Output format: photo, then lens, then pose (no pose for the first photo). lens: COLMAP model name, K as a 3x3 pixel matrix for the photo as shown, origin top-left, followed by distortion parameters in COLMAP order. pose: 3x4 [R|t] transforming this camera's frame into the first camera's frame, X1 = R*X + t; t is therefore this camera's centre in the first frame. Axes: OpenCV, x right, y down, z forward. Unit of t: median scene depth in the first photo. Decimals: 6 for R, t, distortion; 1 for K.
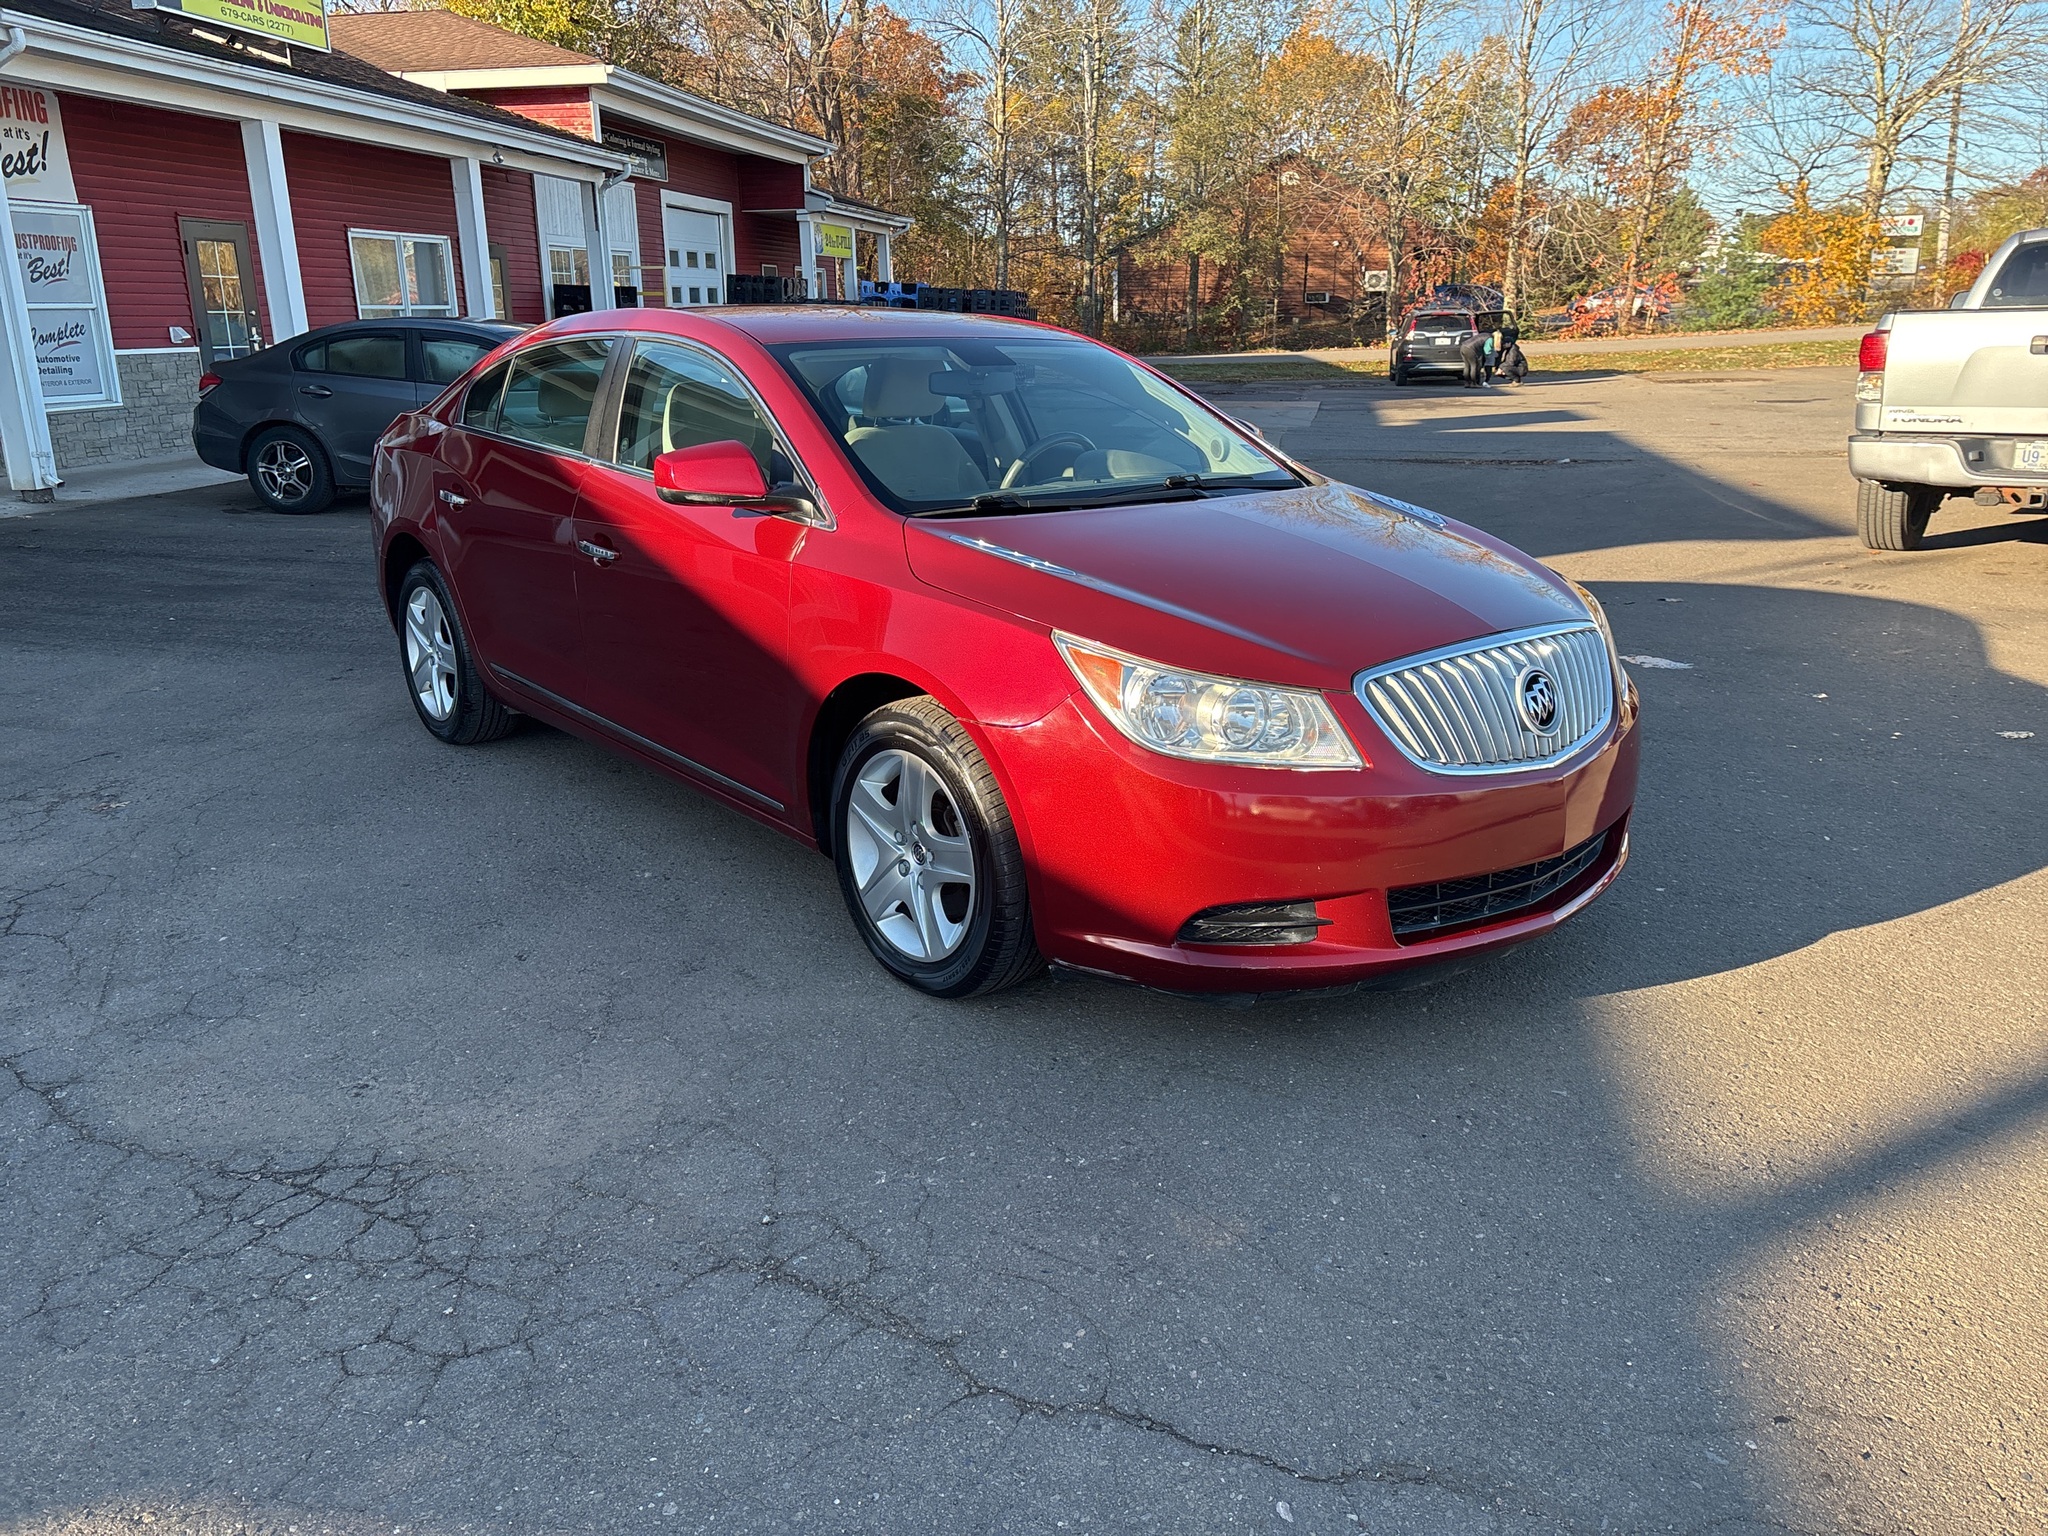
lens RADIAL K [[1589.1, 0, 1014.8], [0, 1589.1, 767.9], [0, 0, 1]] dist [0.038708, -0.035920]
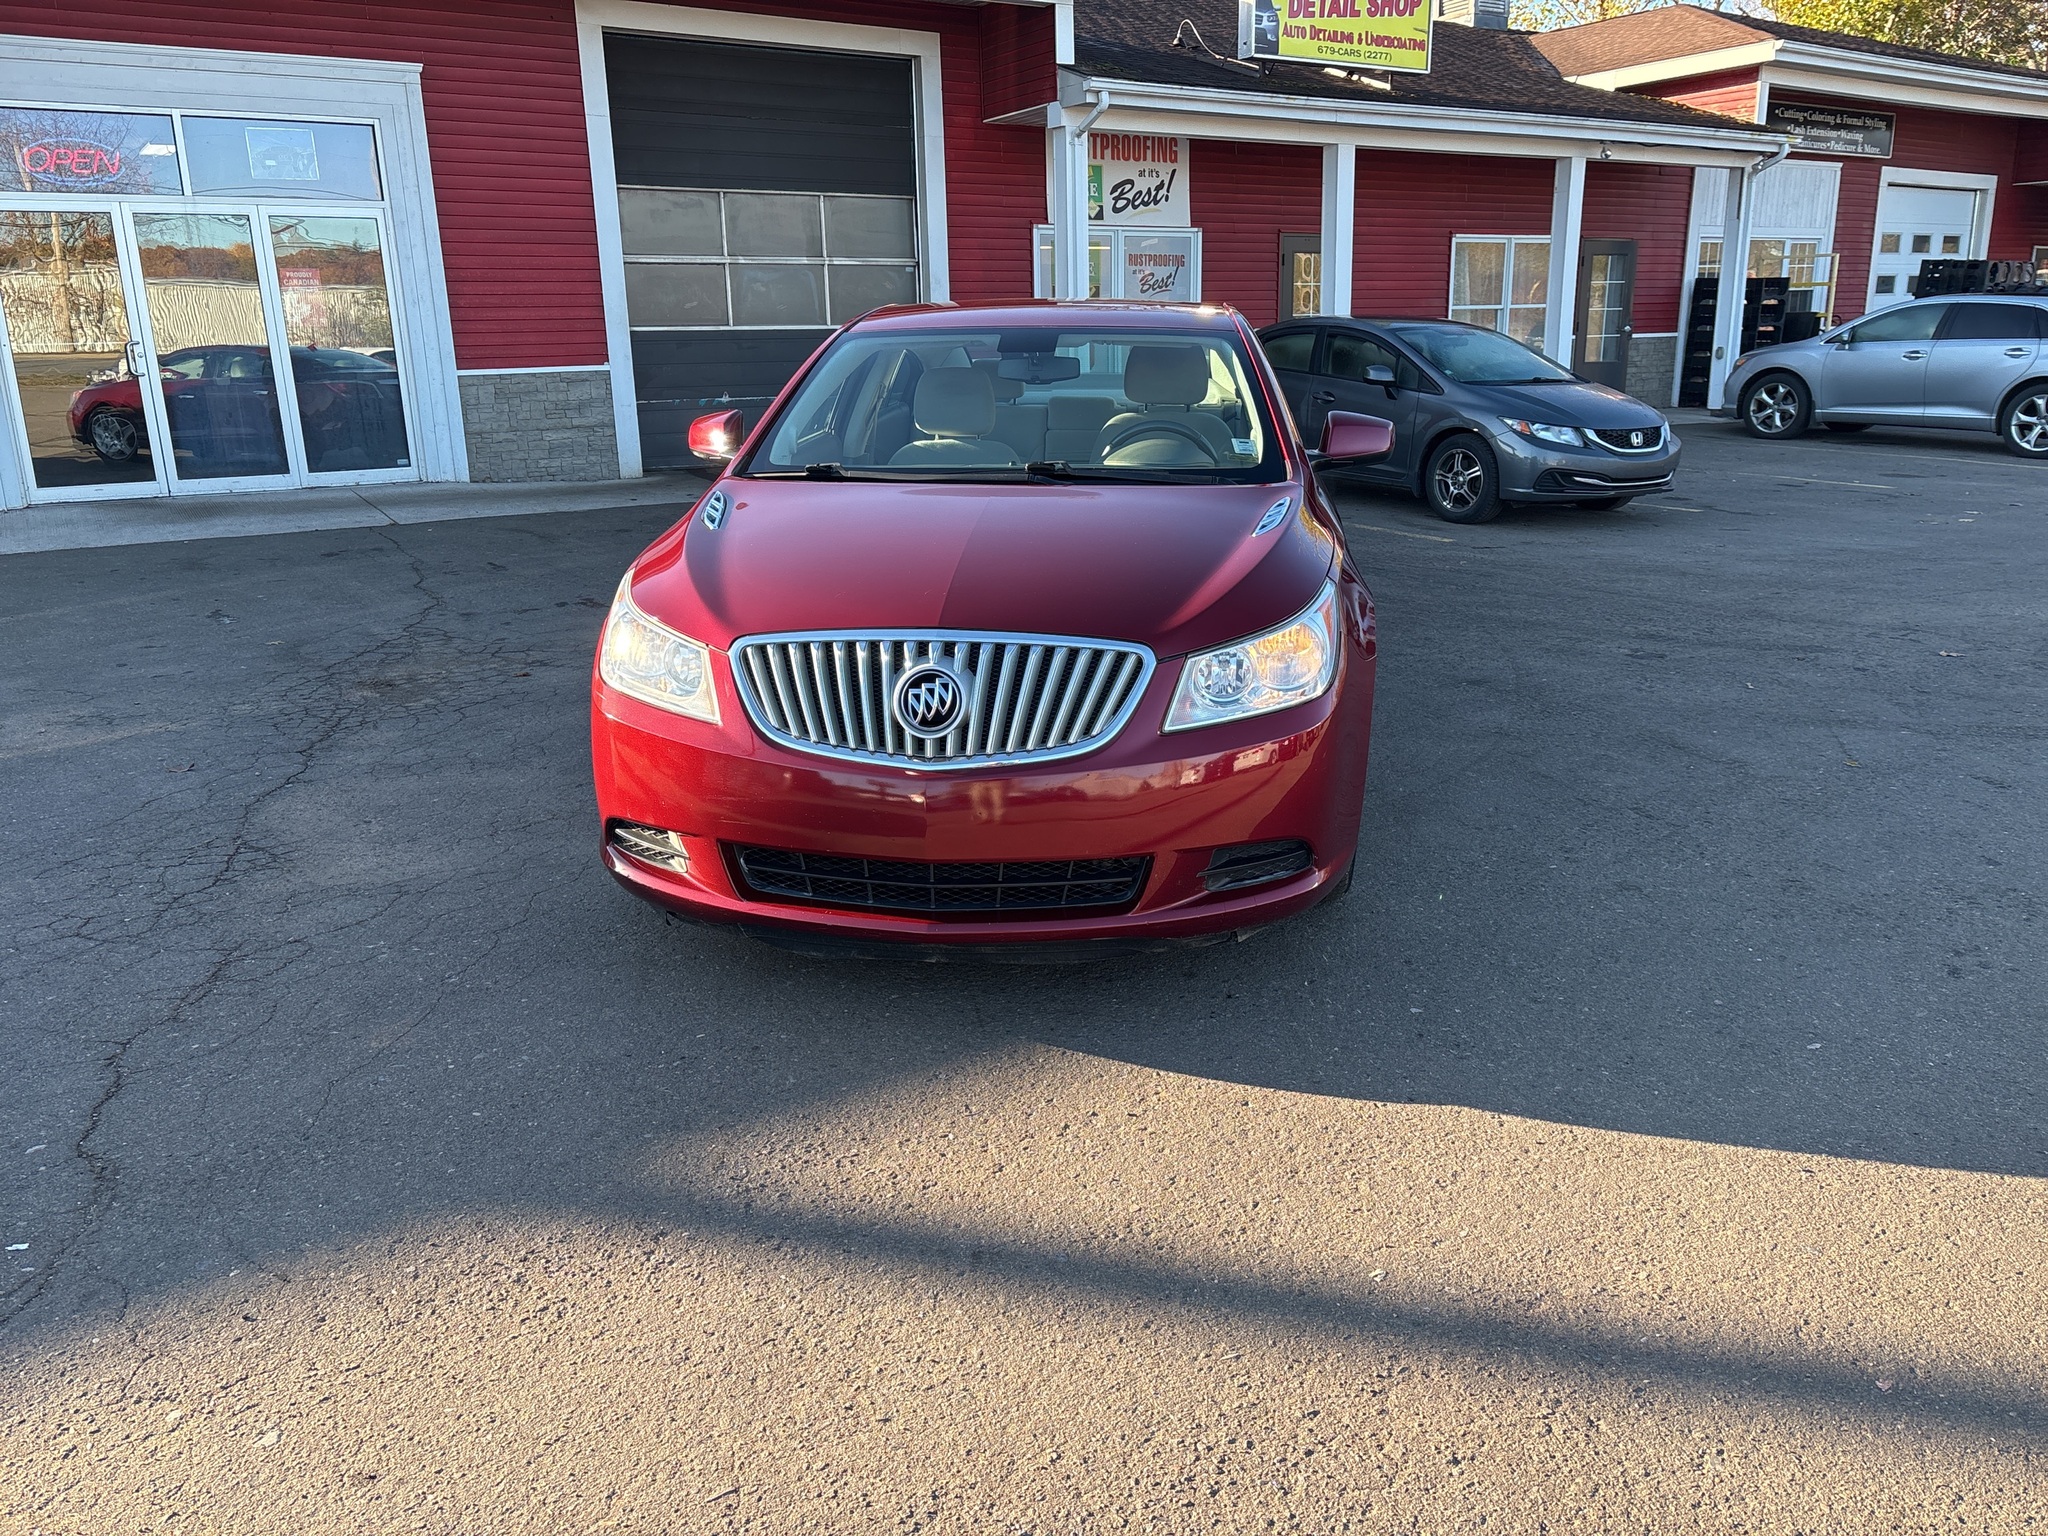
lens RADIAL K [[1589.1, 0, 1021.4], [0, 1589.1, 766.8], [0, 0, 1]] dist [0.038708, -0.035920]
pose [[0.672466, 0.190234, -0.715262, 0.255643], [-0.190574, 0.978323, 0.081028, -0.021969], [0.715172, 0.081822, 0.694143, 0.091474]]
